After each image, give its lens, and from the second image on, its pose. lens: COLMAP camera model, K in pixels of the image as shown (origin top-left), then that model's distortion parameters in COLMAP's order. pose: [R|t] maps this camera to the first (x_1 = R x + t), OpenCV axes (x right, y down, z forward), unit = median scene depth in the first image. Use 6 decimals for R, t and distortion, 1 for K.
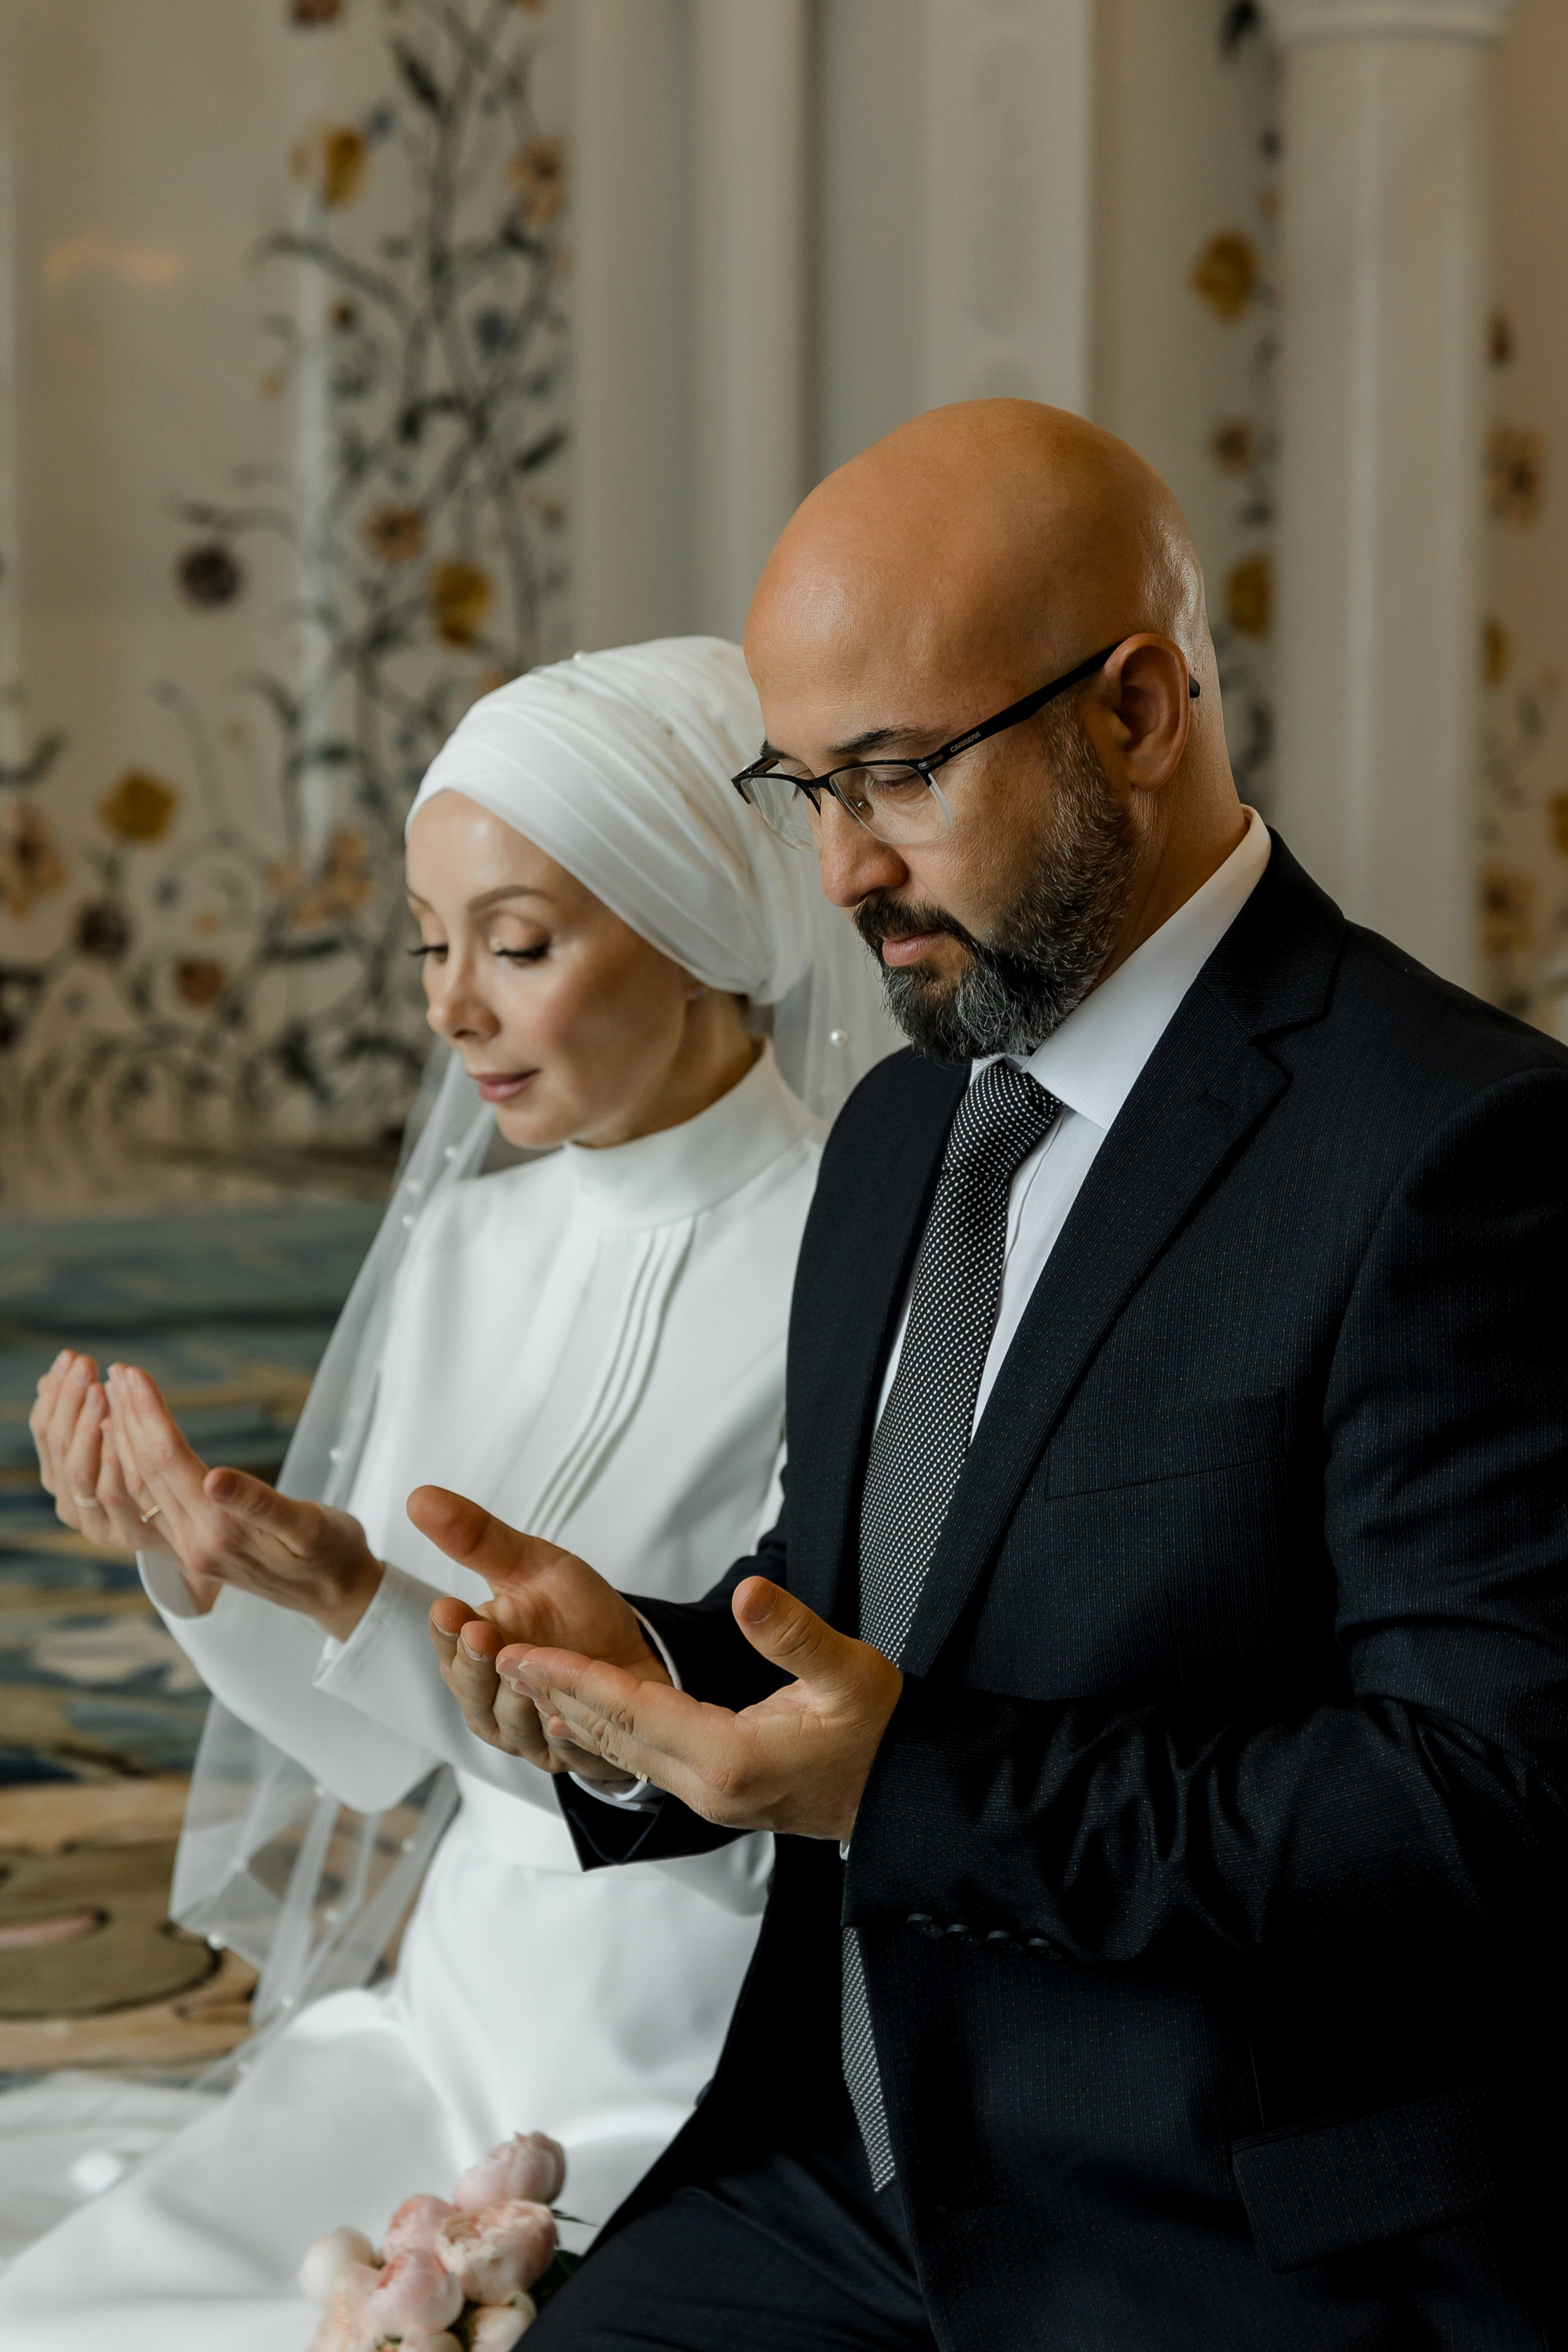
lens RADIAL K [[4663.9, 0, 781.3], [0, 4663.9, 1214.7], [0, 0, 1]] dist [0.019546, -0.048202]
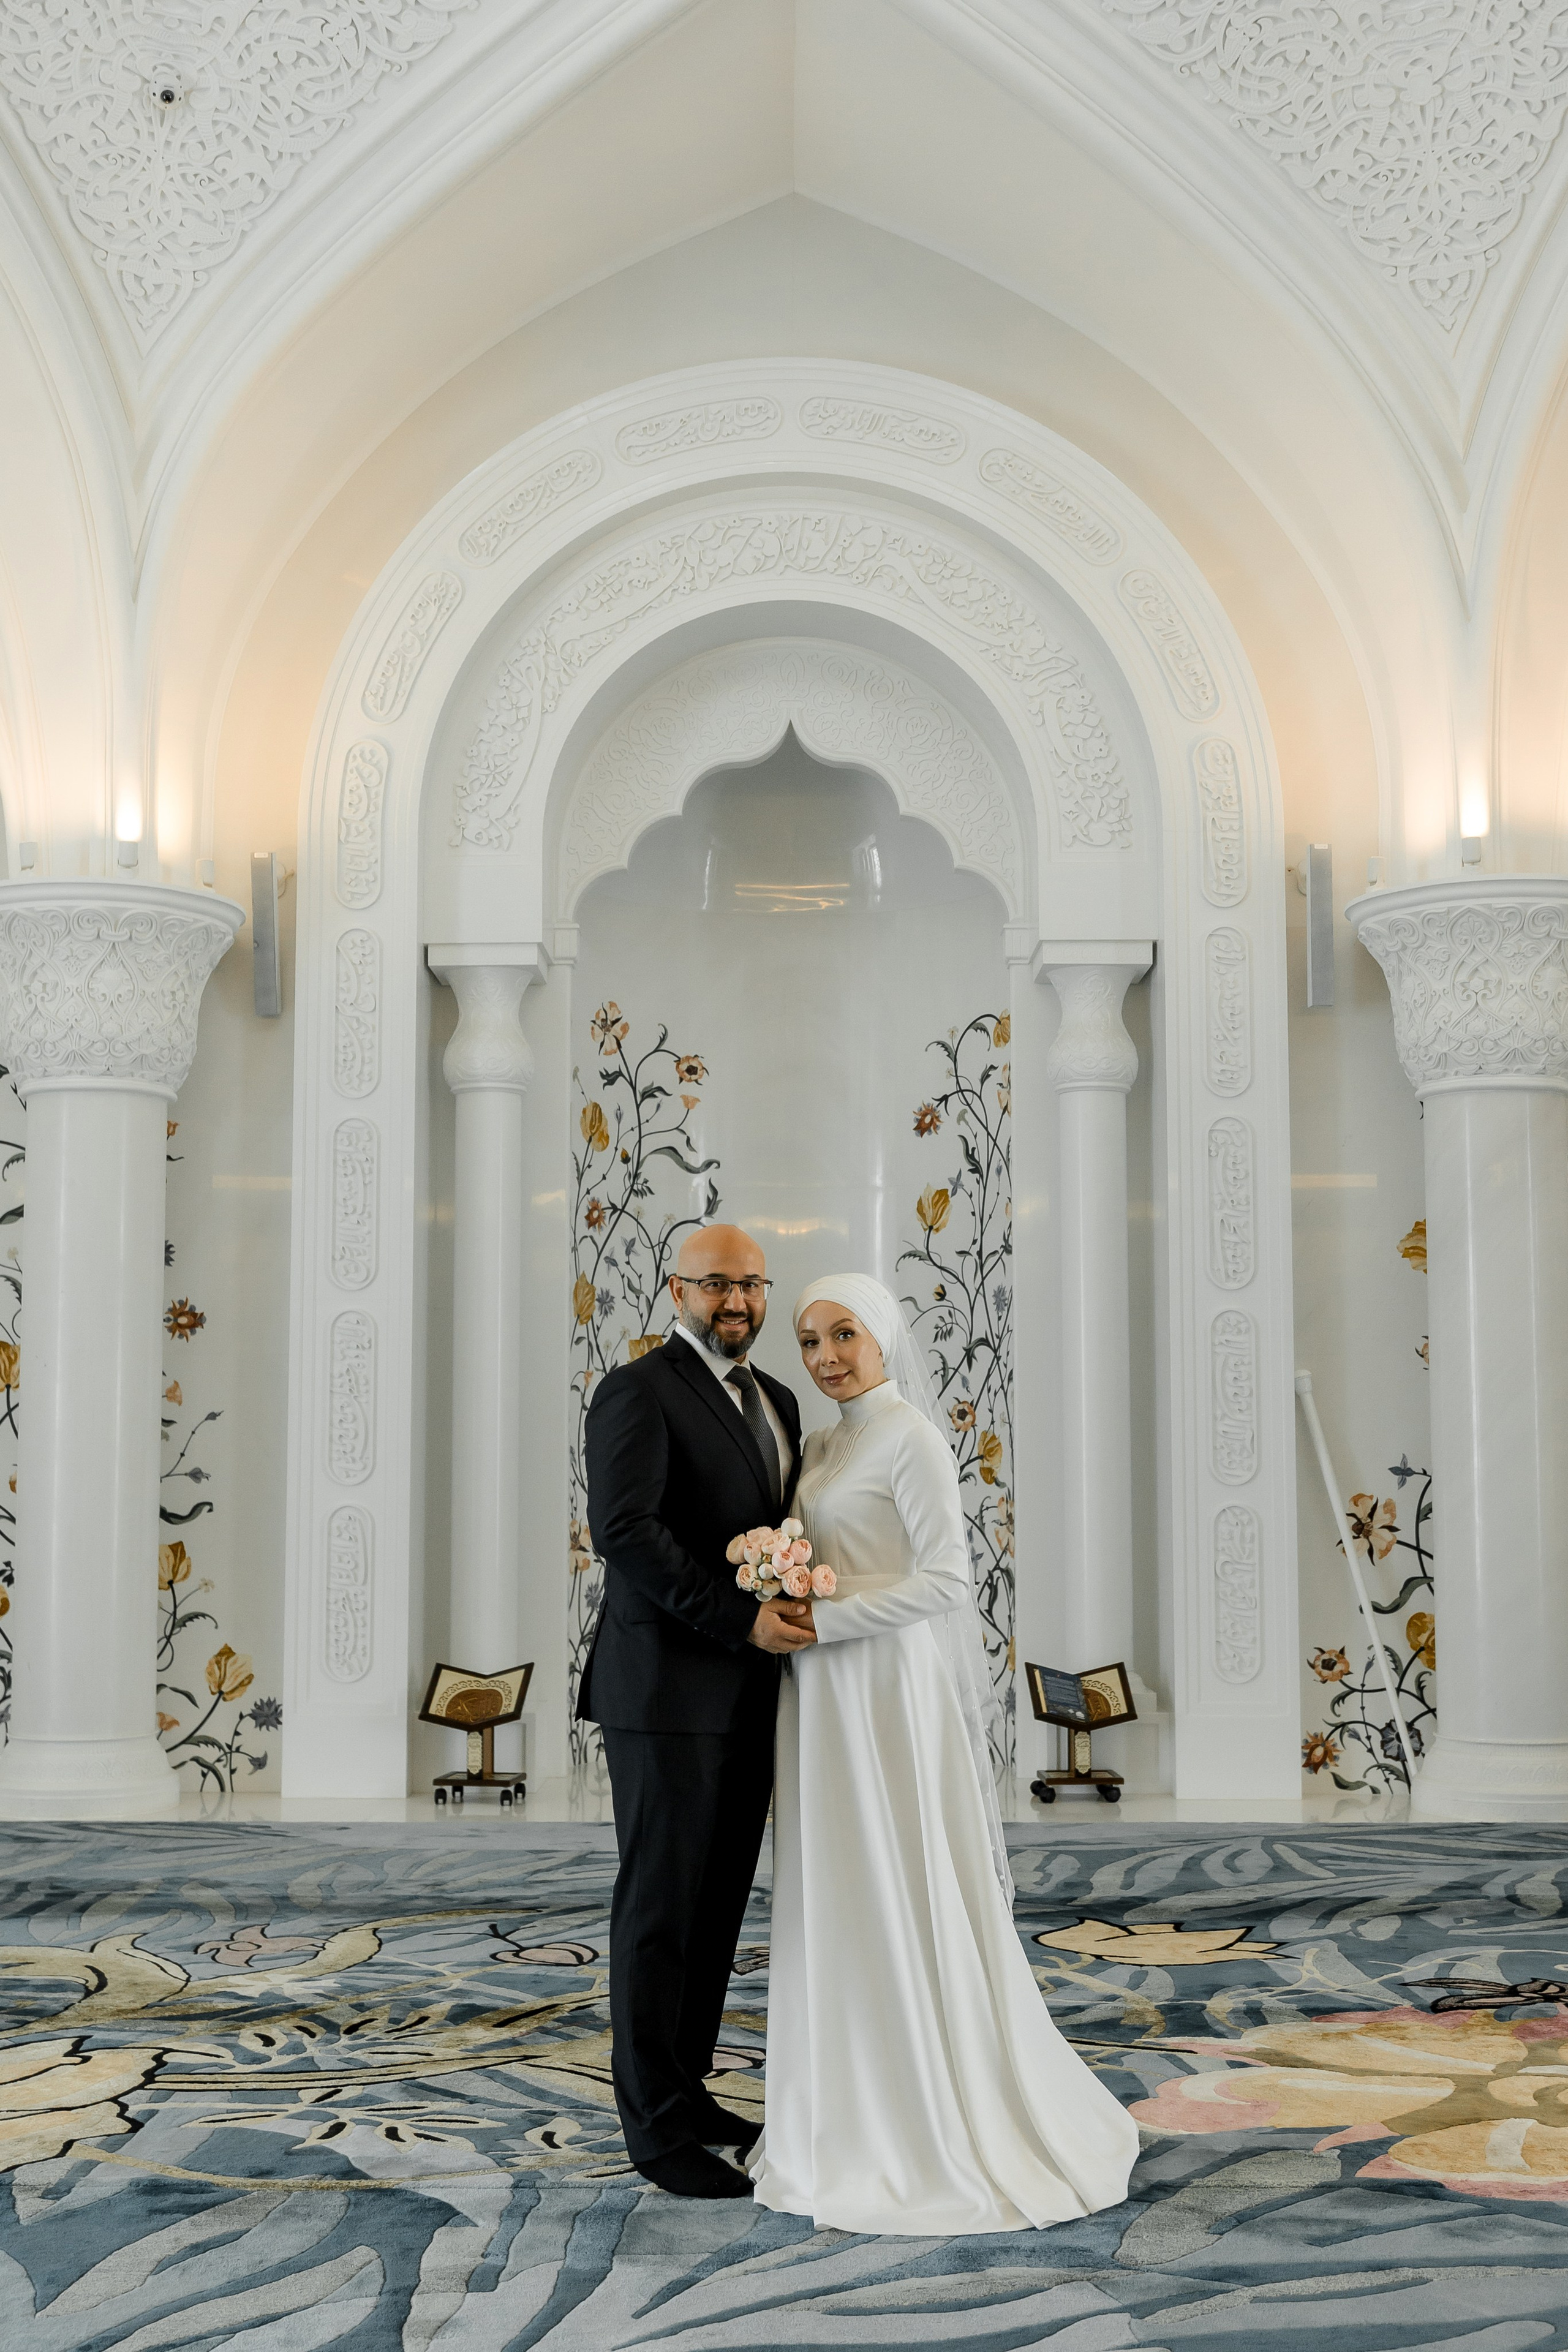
lens RADIAL K [[2624.8, 0, 763.1], [0, 2624.8, 1203.8], [0, 0, 1]] dist [0.002537, 0.006454]
pose [[0.816712, -0.058300, -0.574093, 0.421710], [-0.053747, 0.982873, -0.176273, -0.048388], [0.574537, 0.174820, 0.799591, 0.168354]]
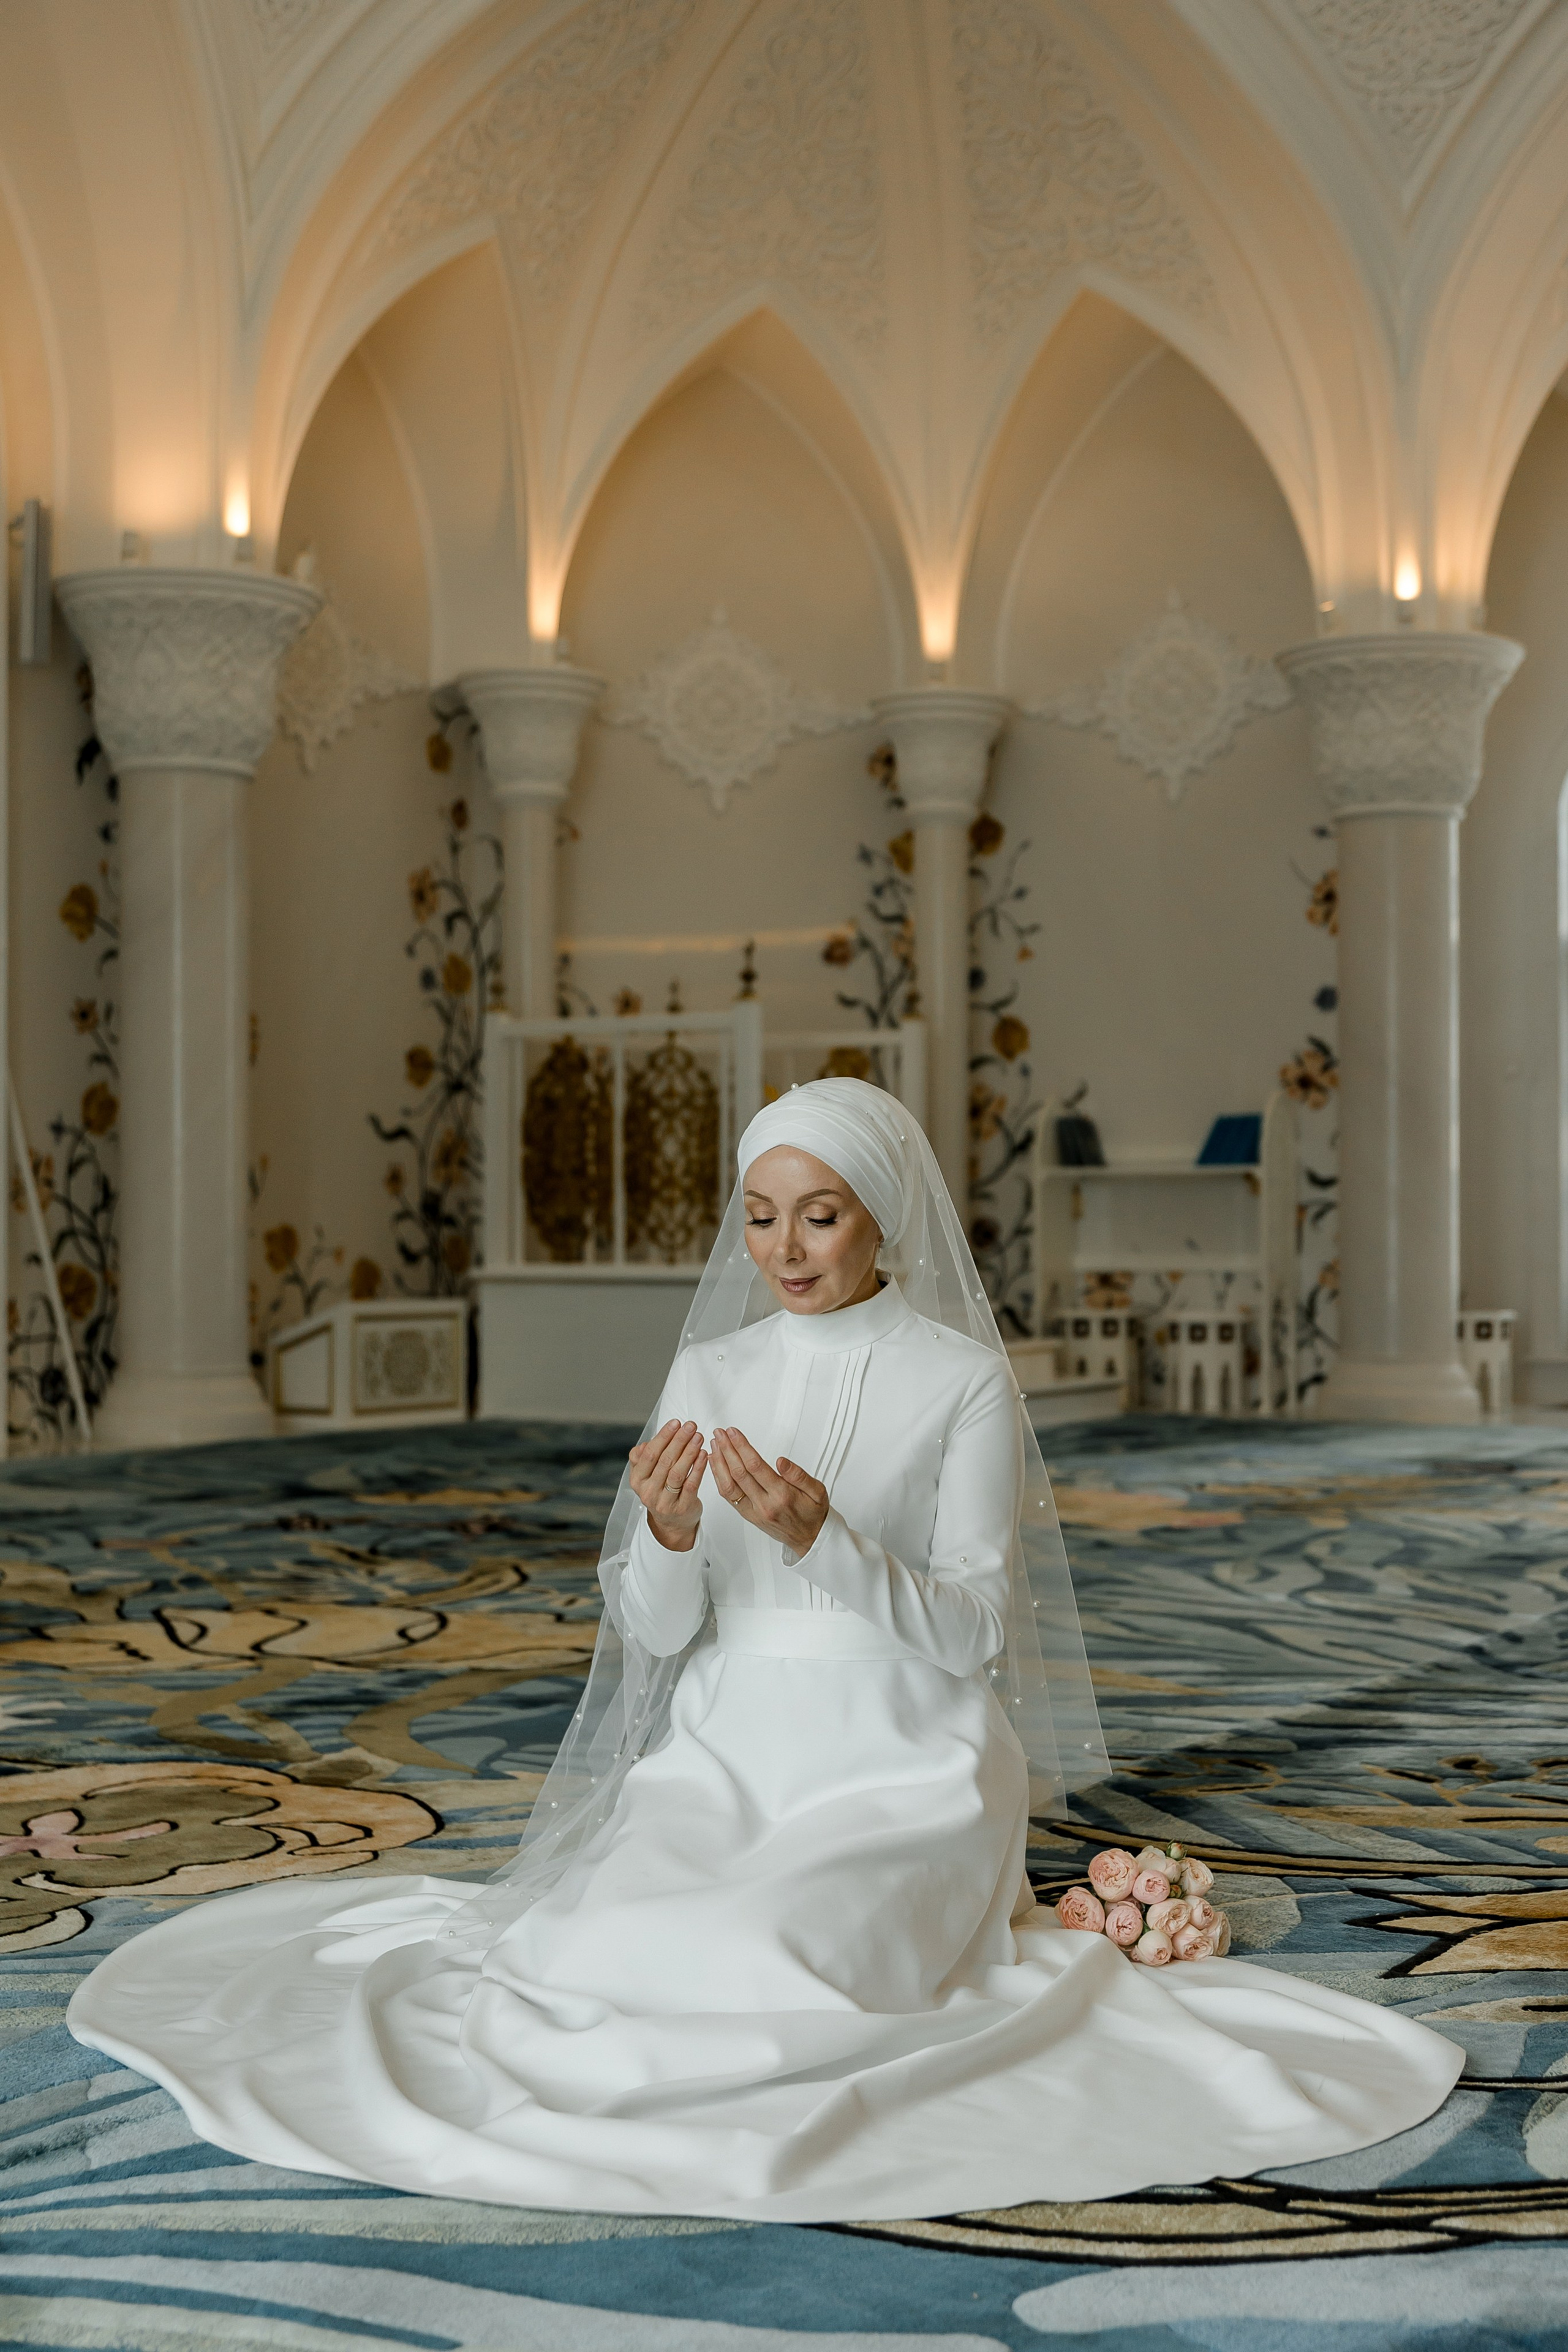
lens RADIAL K [[3078.3, 0, 787.0], [0, 3078.3, 1202.1], [0, 0, 1]] dist [0.016971, -0.067665]
pose [[0.909125, -0.000529, 0.416522, -0.127320], [0.045510, 0.994138, -0.098070, 0.014044], [-0.414029, 0.108113, 0.903820, -0.051615]]
